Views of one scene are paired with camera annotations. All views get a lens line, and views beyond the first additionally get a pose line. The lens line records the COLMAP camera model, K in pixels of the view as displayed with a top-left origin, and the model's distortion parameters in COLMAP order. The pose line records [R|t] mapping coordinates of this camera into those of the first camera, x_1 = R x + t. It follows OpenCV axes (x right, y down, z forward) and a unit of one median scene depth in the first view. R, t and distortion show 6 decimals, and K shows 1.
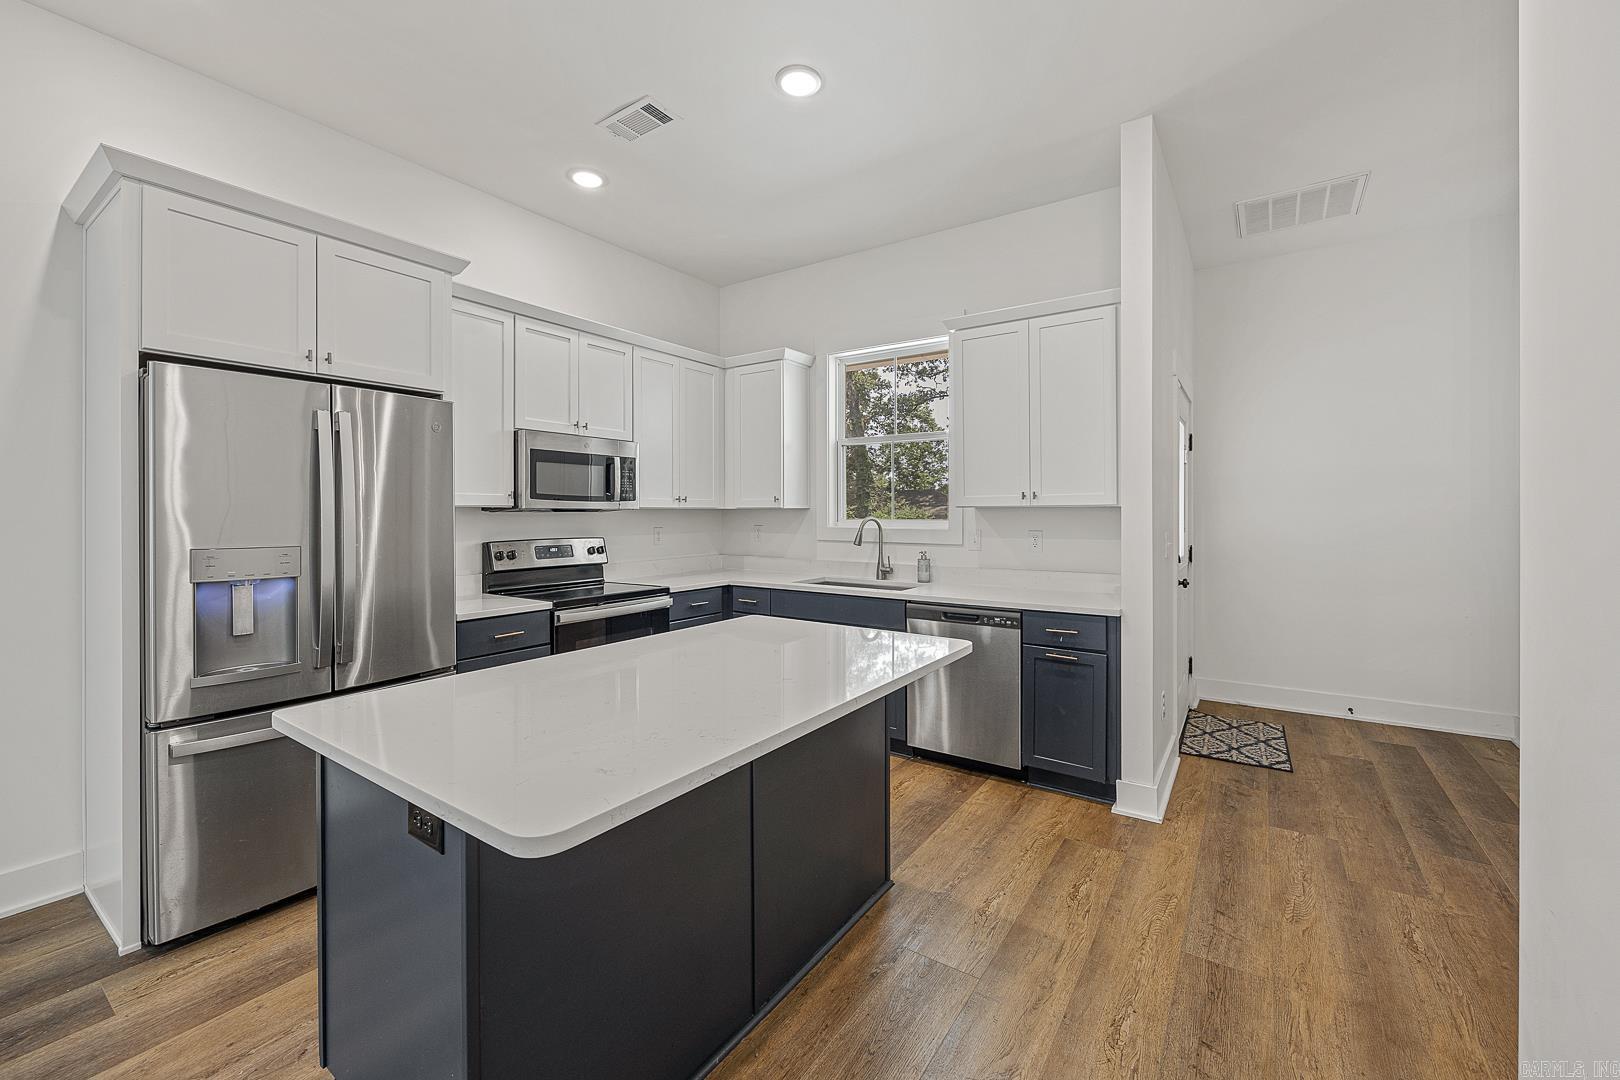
lens RADIAL K [[651.4, 0, 805.3], [0, 651.4, 514.8], [0, 0, 1]] dist [-0.004109, 0.000458]
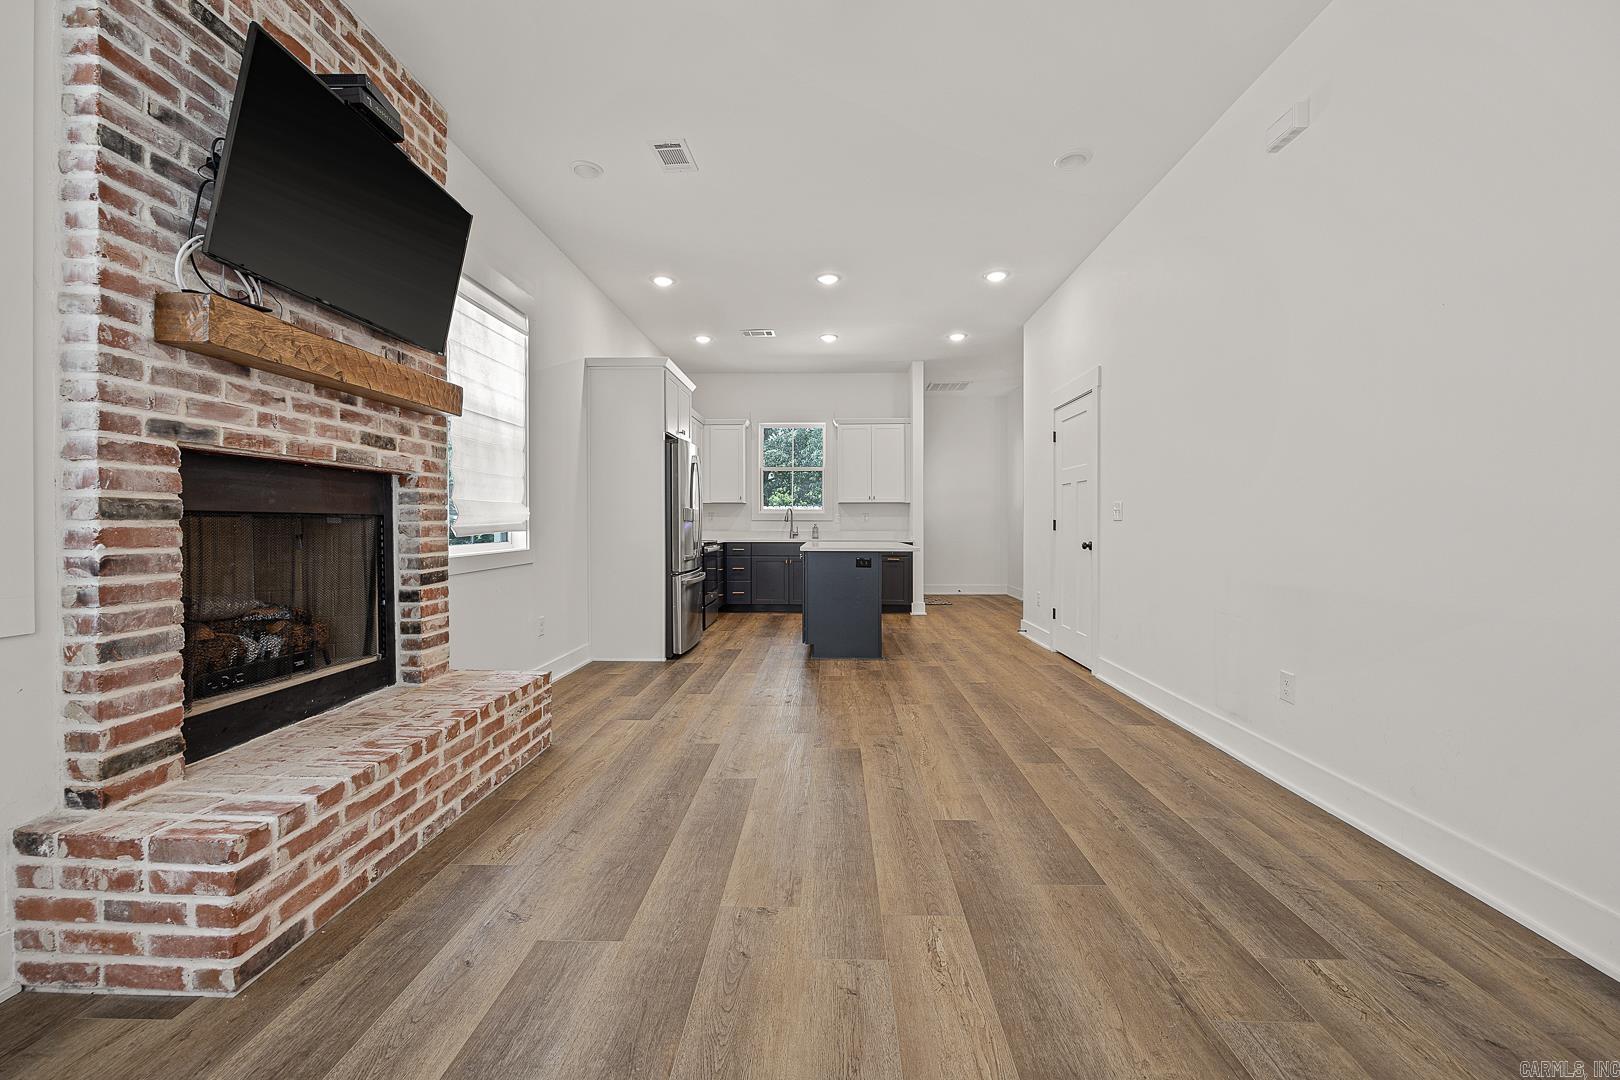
lens RADIAL K [[651.4, 0, 805.8], [0, 651.4, 524.7], [0, 0, 1]] dist [-0.004109, 0.000458]
pose [[0.842549, -0.000150, 0.538620, -1.084332], [0.001036, 0.999999, -0.001344, 0.067787], [-0.538619, 0.001690, 0.842548, -0.840583]]
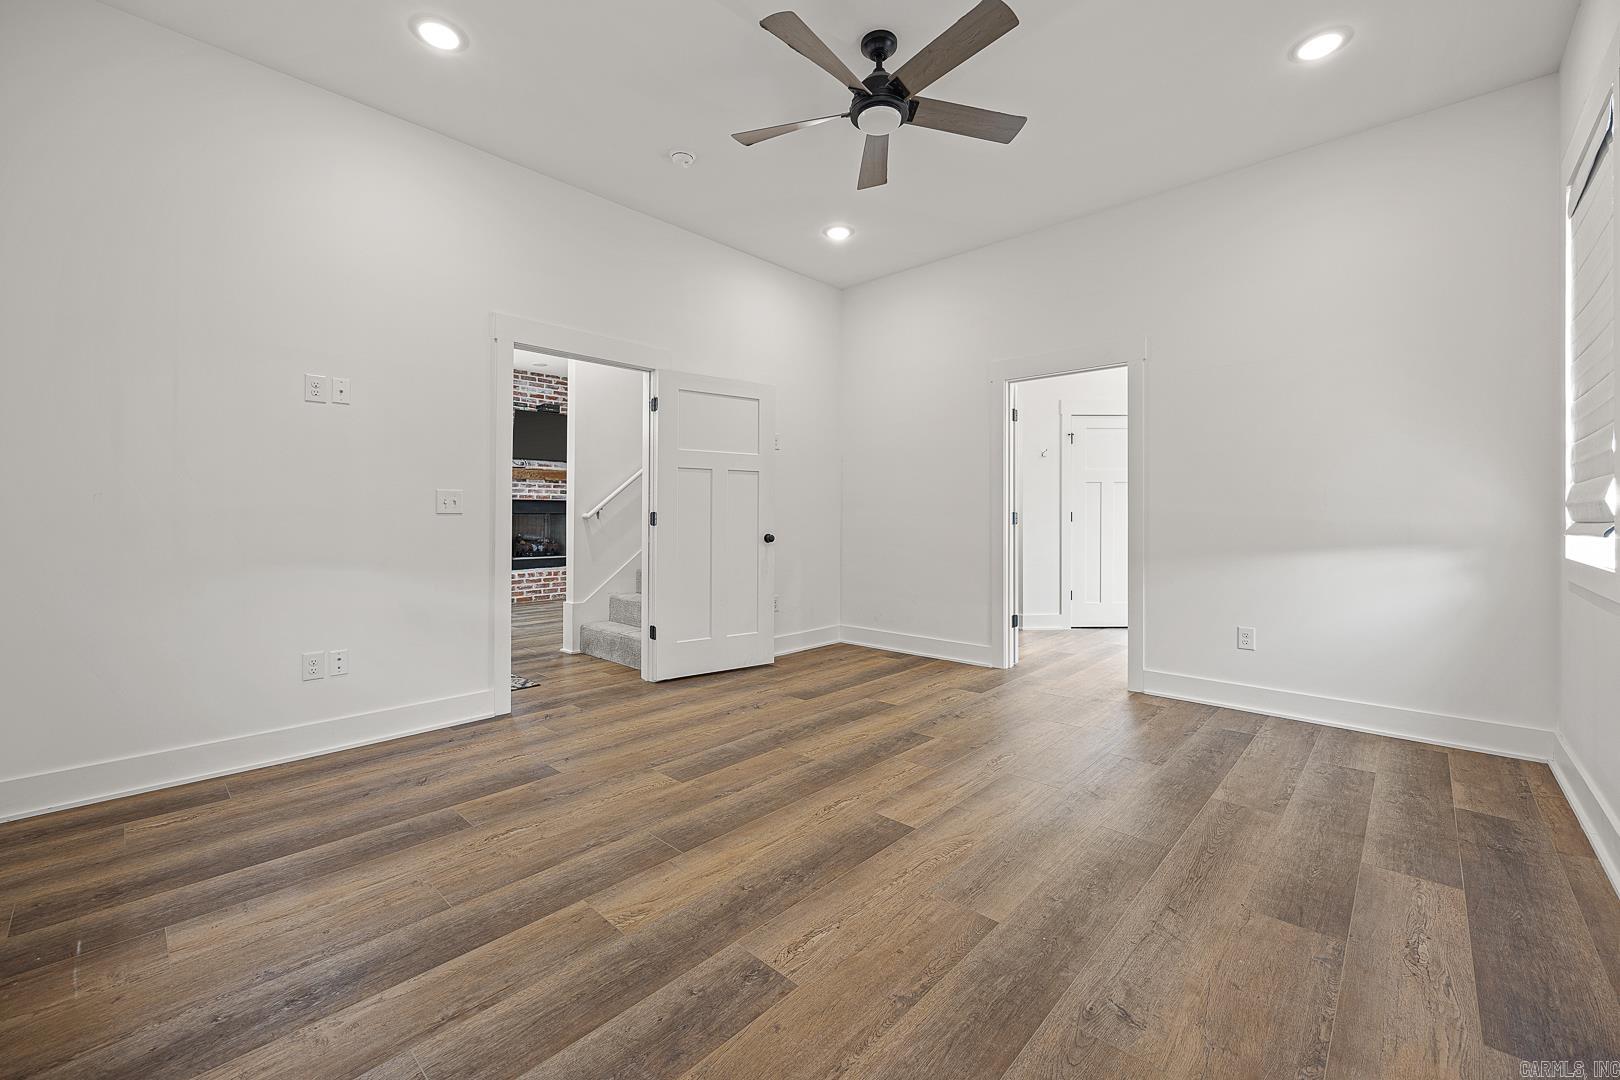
lens RADIAL K [[651.4, 0, 787.1], [0, 651.4, 516.2], [0, 0, 1]] dist [-0.004109, 0.000458]
pose [[0.985940, 0.010629, -0.166762, 0.182547], [-0.010456, 0.999943, 0.001915, 0.050963], [0.166773, -0.000145, 0.985995, -2.335383]]
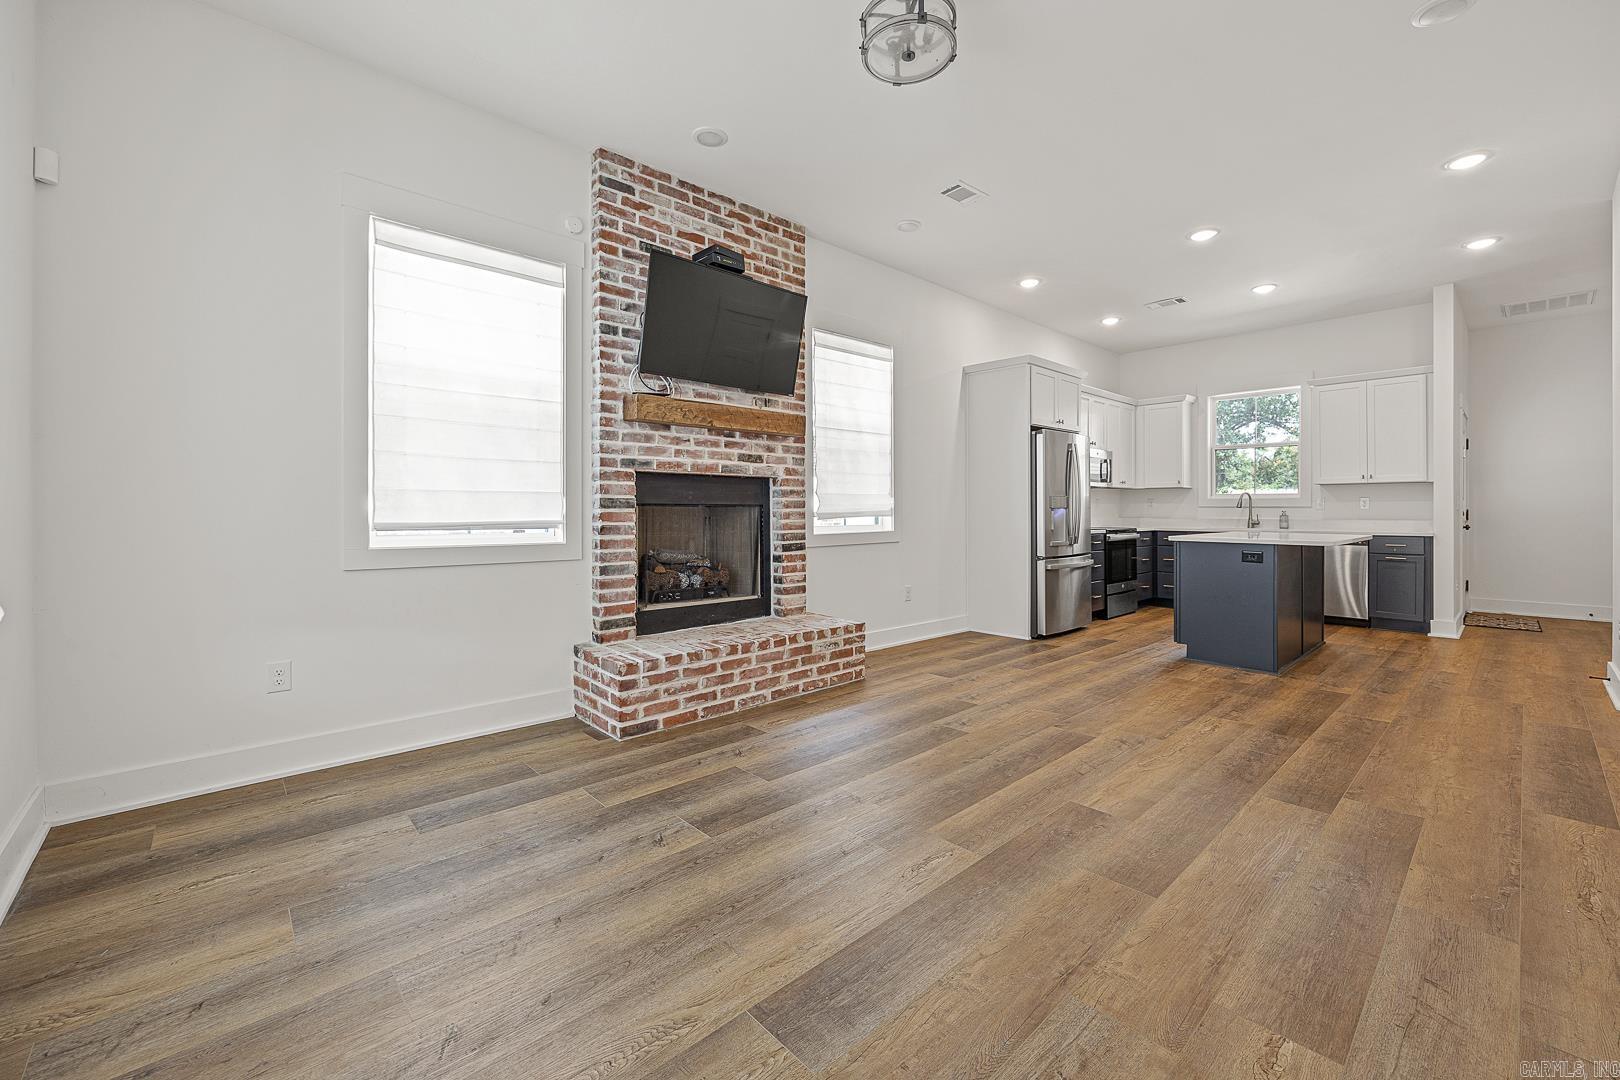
lens RADIAL K [[651.4, 0, 806.2], [0, 651.4, 510.8], [0, 0, 1]] dist [-0.004109, 0.000458]
pose [[0.974471, 0.001402, -0.224509, -0.738033], [-0.001918, 0.999996, -0.002078, 0.067891], [0.224505, 0.002455, 0.974470, -1.071584]]
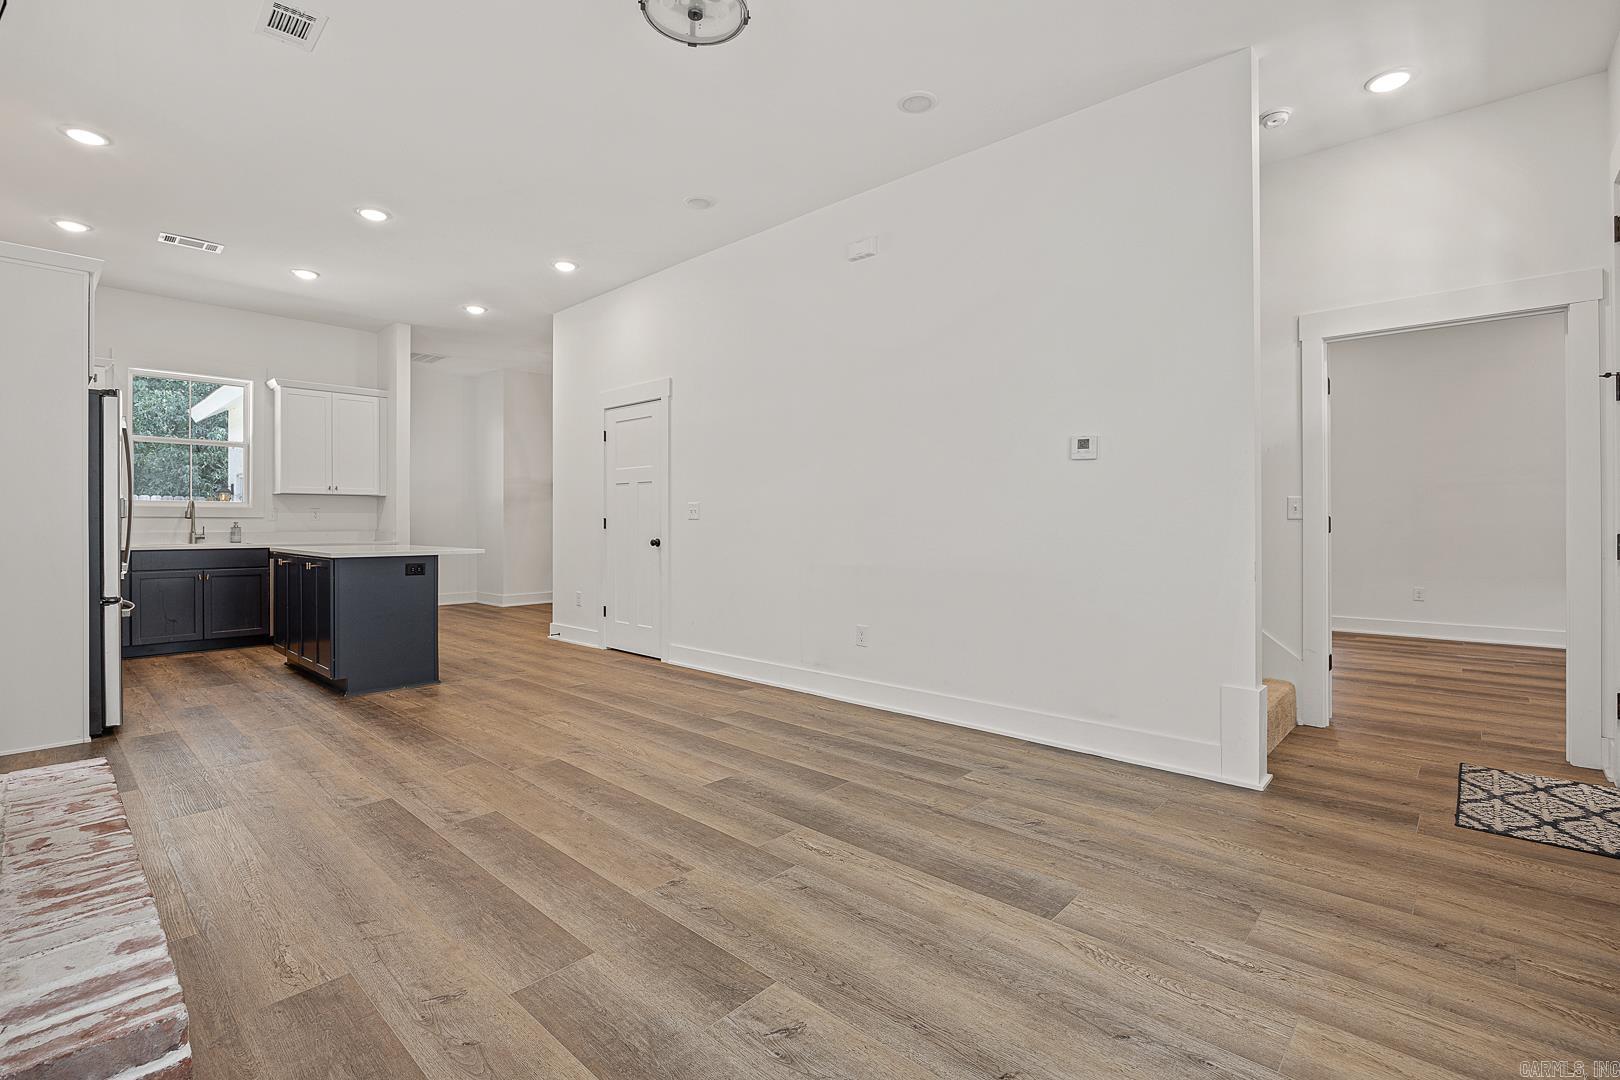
lens RADIAL K [[737.9, 0, 812.2], [0, 737.9, 518.9], [0, 0, 1]] dist [-0.002598, -0.001157]
pose [[0.136395, 0.003944, 0.990647, -1.440695], [0.001955, 0.999989, -0.004250, 0.064585], [-0.990653, 0.002516, 0.136386, -0.595380]]
